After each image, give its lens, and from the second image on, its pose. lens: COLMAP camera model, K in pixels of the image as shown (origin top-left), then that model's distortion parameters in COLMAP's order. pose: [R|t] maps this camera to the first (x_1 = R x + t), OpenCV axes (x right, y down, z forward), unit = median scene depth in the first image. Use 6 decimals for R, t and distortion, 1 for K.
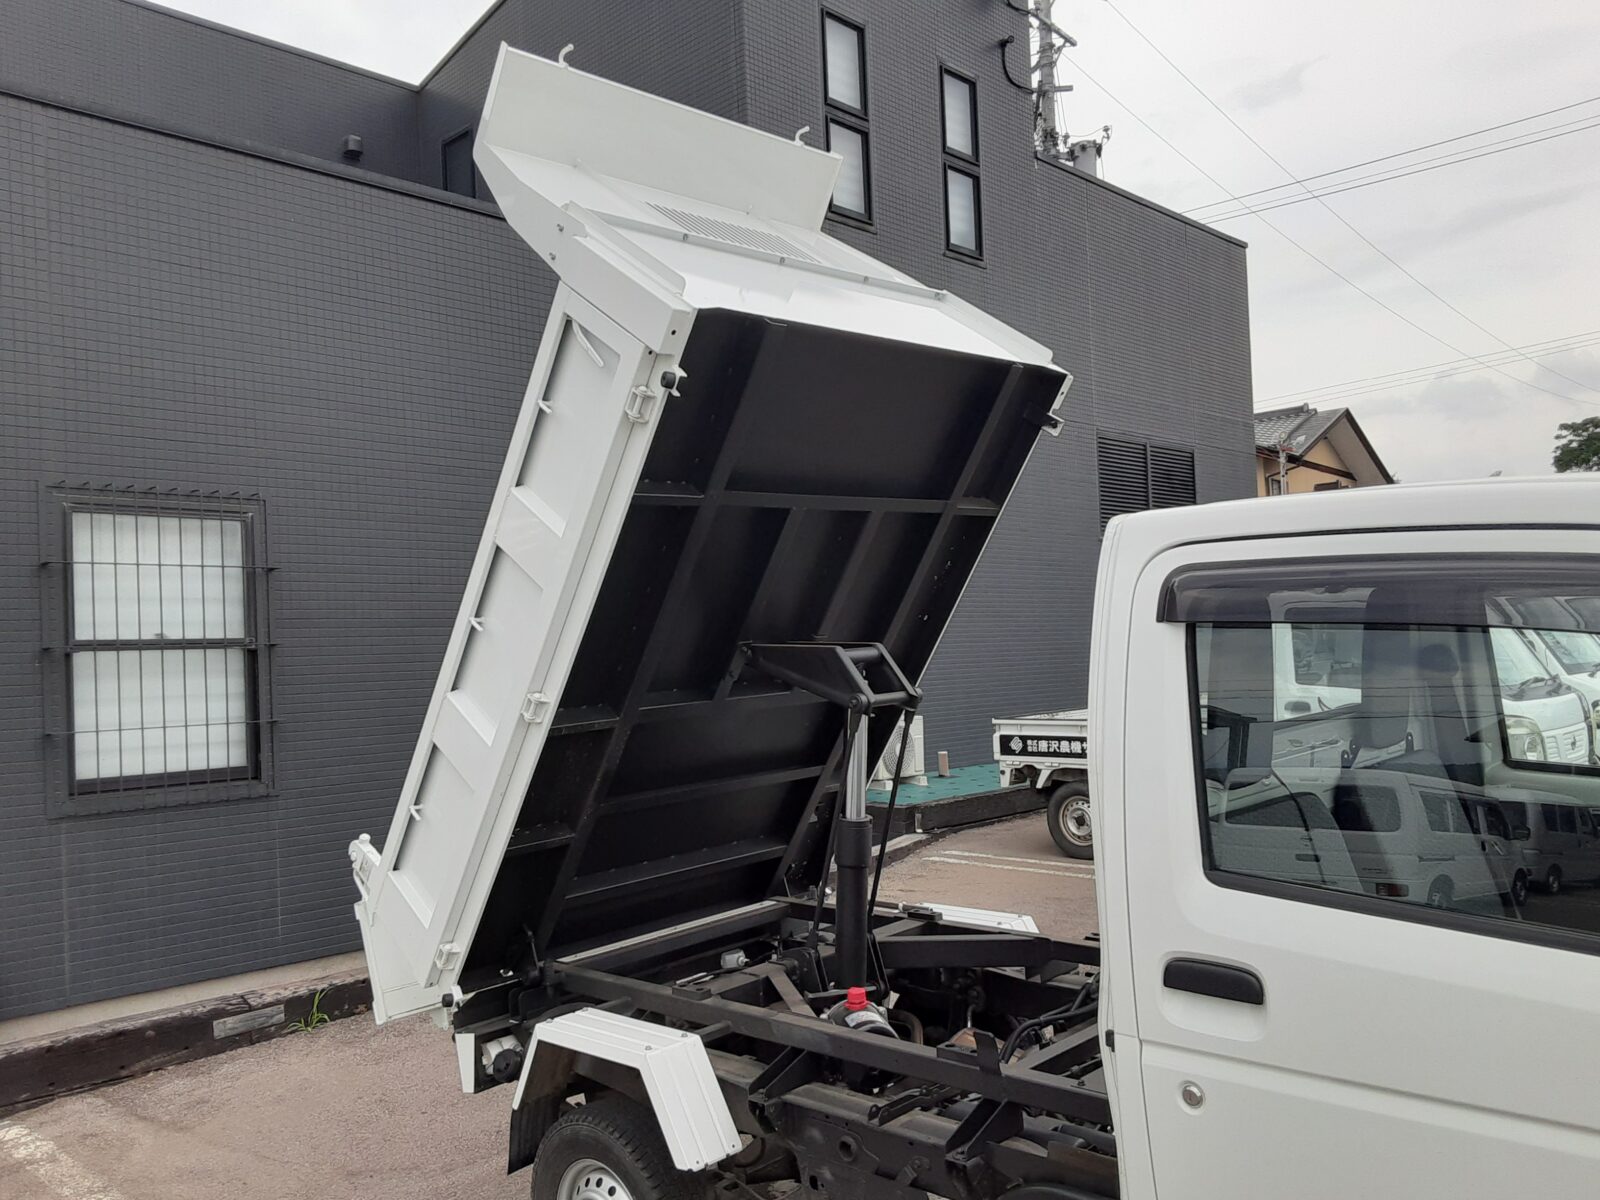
lens RADIAL K [[1270.2, 0, 800.0], [0, 1270.2, 600.0], [0, 0, 1]] dist [0.112013, -0.184048]
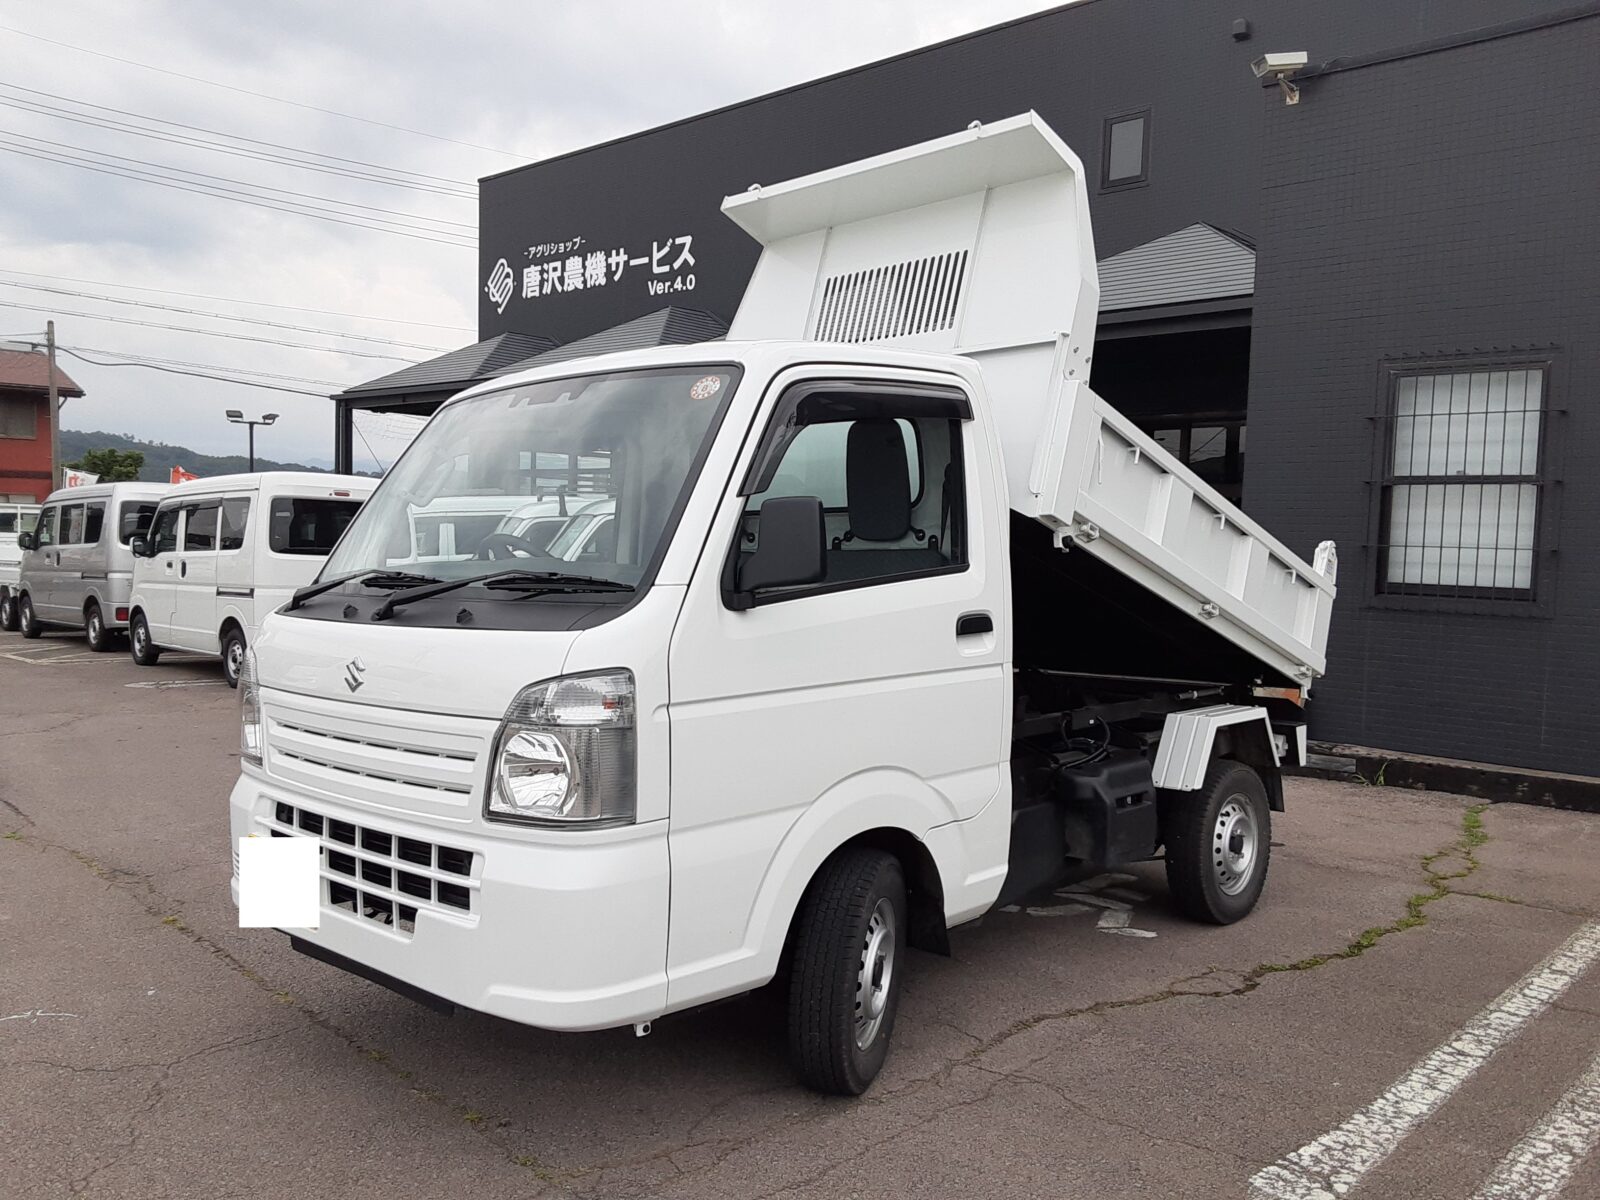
lens RADIAL K [[1270.2, 0, 800.0], [0, 1270.2, 600.0], [0, 0, 1]] dist [0.112013, -0.184048]
pose [[0.012190, 0.100150, -0.994898, 0.708984], [0.029137, 0.994513, 0.100469, 0.006496], [0.999501, -0.030213, 0.009205, 0.359155]]
